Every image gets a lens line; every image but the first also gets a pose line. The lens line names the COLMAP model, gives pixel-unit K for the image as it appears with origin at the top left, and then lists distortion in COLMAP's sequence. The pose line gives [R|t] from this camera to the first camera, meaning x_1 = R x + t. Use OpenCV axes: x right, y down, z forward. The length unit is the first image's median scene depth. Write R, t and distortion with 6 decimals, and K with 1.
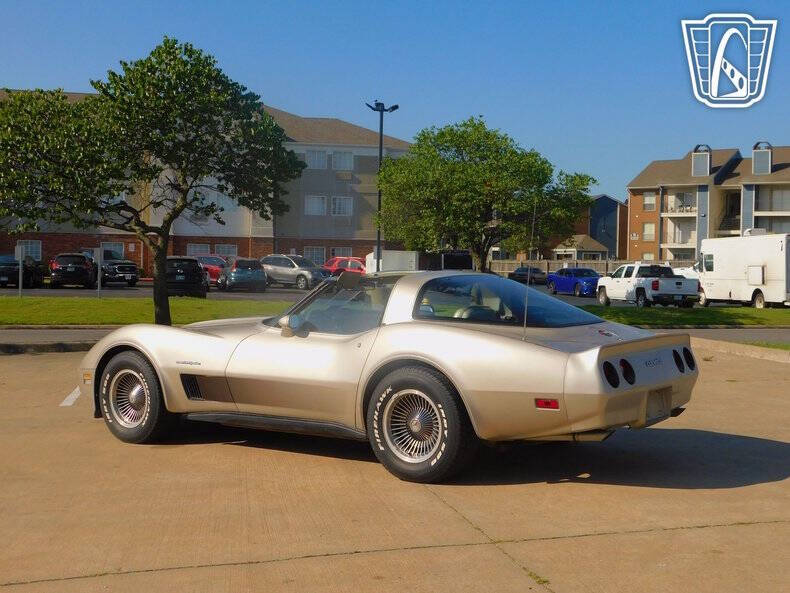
lens RADIAL K [[1062.6, 0, 394.0], [0, 1062.6, 286.2], [0, 0, 1]] dist [-0.003120, 0.092929]
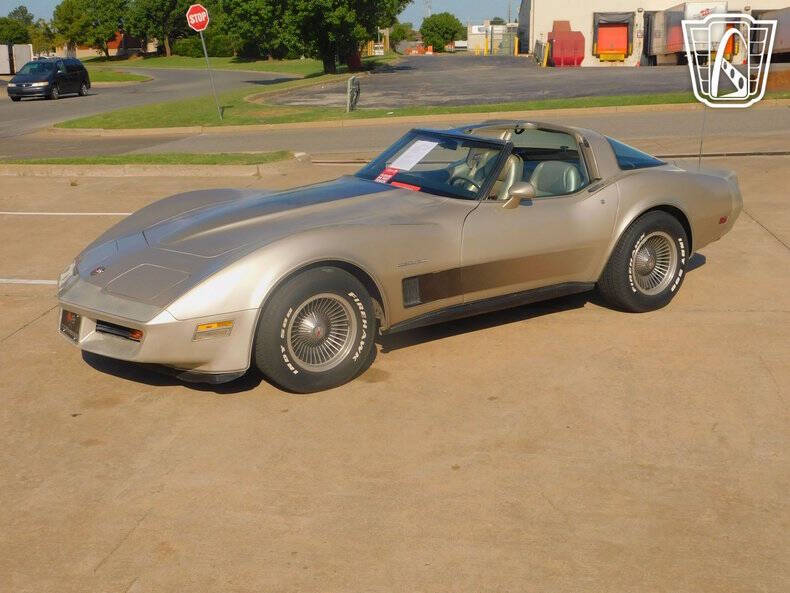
lens RADIAL K [[1062.6, 0, 394.0], [0, 1062.6, 286.2], [0, 0, 1]] dist [-0.003120, 0.092929]
pose [[0.313595, -0.227070, 0.922007, -0.919000], [0.030577, 0.972898, 0.229203, -0.092827], [-0.949065, -0.043684, 0.312039, 0.743700]]
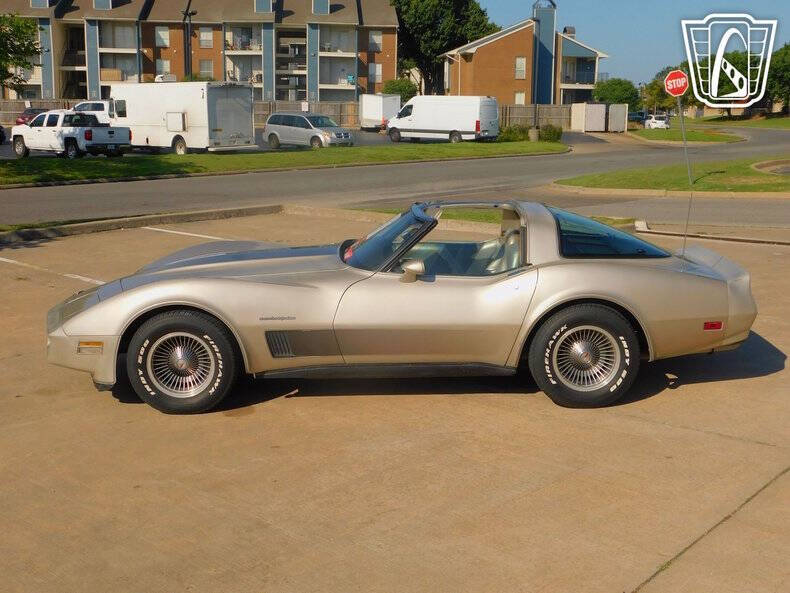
lens RADIAL K [[1062.6, 0, 394.0], [0, 1062.6, 286.2], [0, 0, 1]] dist [-0.003120, 0.092929]
pose [[0.795209, -0.111405, 0.596013, -0.634604], [0.015008, 0.986291, 0.164331, -0.099628], [-0.606150, -0.121732, 0.785980, 0.226829]]
